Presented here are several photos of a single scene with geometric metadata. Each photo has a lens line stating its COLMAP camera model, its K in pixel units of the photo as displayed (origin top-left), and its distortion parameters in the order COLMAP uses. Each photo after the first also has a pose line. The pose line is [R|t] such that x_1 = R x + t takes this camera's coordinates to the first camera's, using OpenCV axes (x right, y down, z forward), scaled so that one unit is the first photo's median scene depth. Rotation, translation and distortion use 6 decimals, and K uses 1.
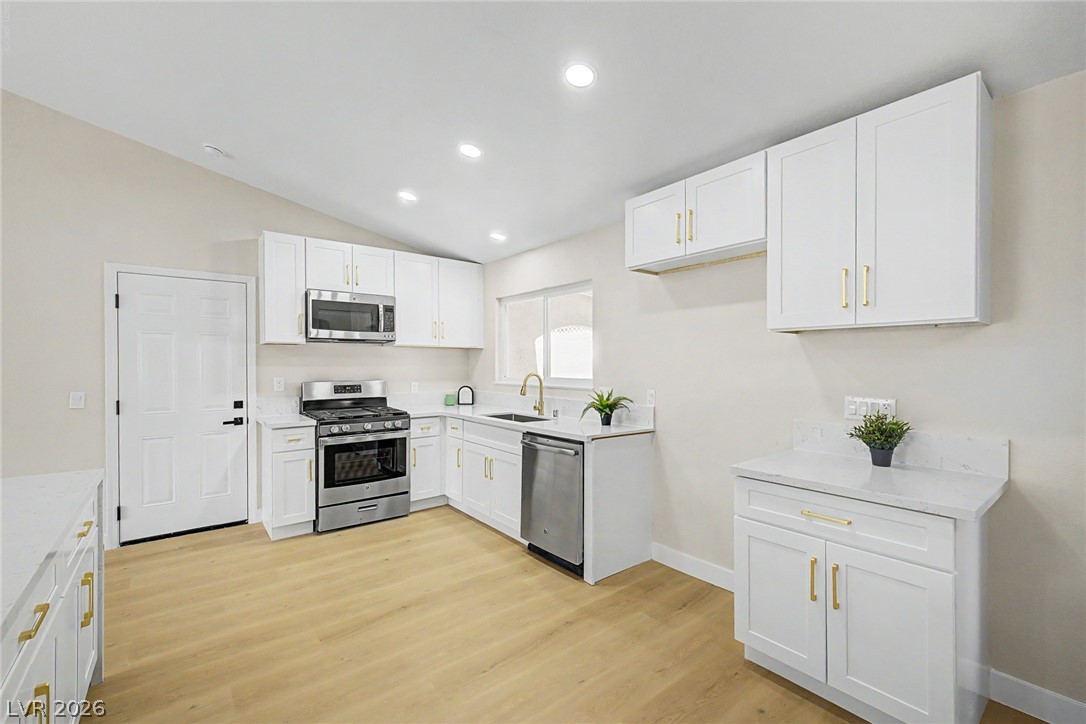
lens RADIAL K [[463.2, 0, 540.3], [0, 463.2, 366.1], [0, 0, 1]] dist [0.011479, -0.000739]
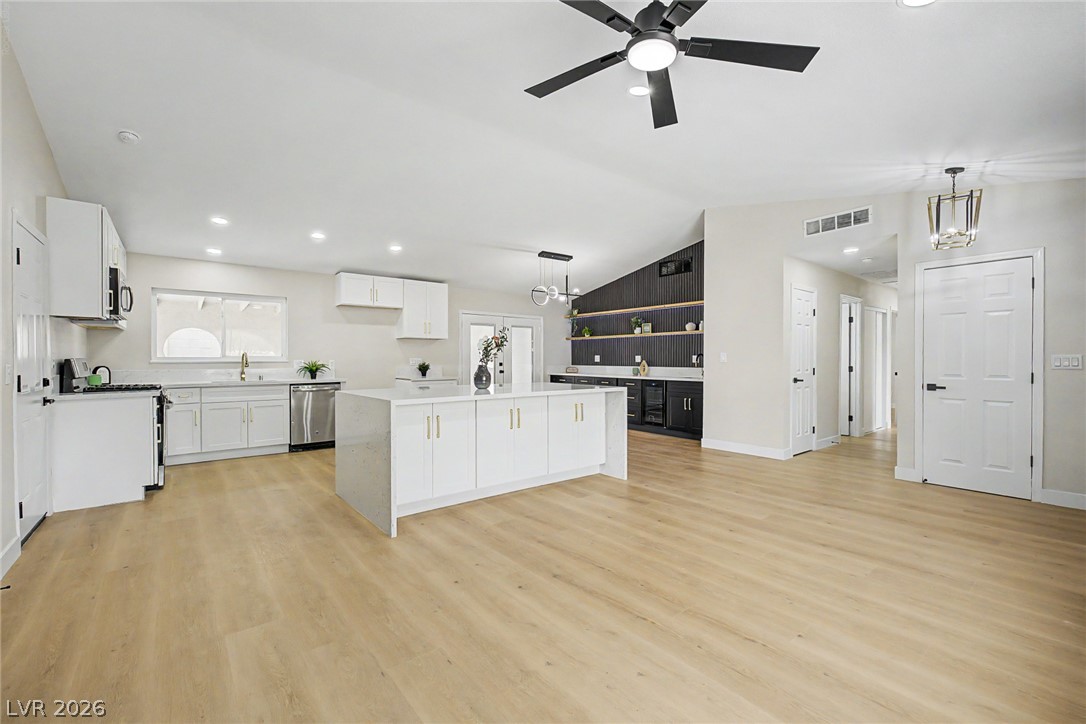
lens RADIAL K [[463.2, 0, 540.7], [0, 463.2, 363.3], [0, 0, 1]] dist [0.011479, -0.000739]
pose [[-0.011220, -0.009316, 0.999894, -1.667364], [0.008445, 0.999920, 0.009411, 0.049585], [-0.999901, 0.008550, -0.011141, 0.076565]]
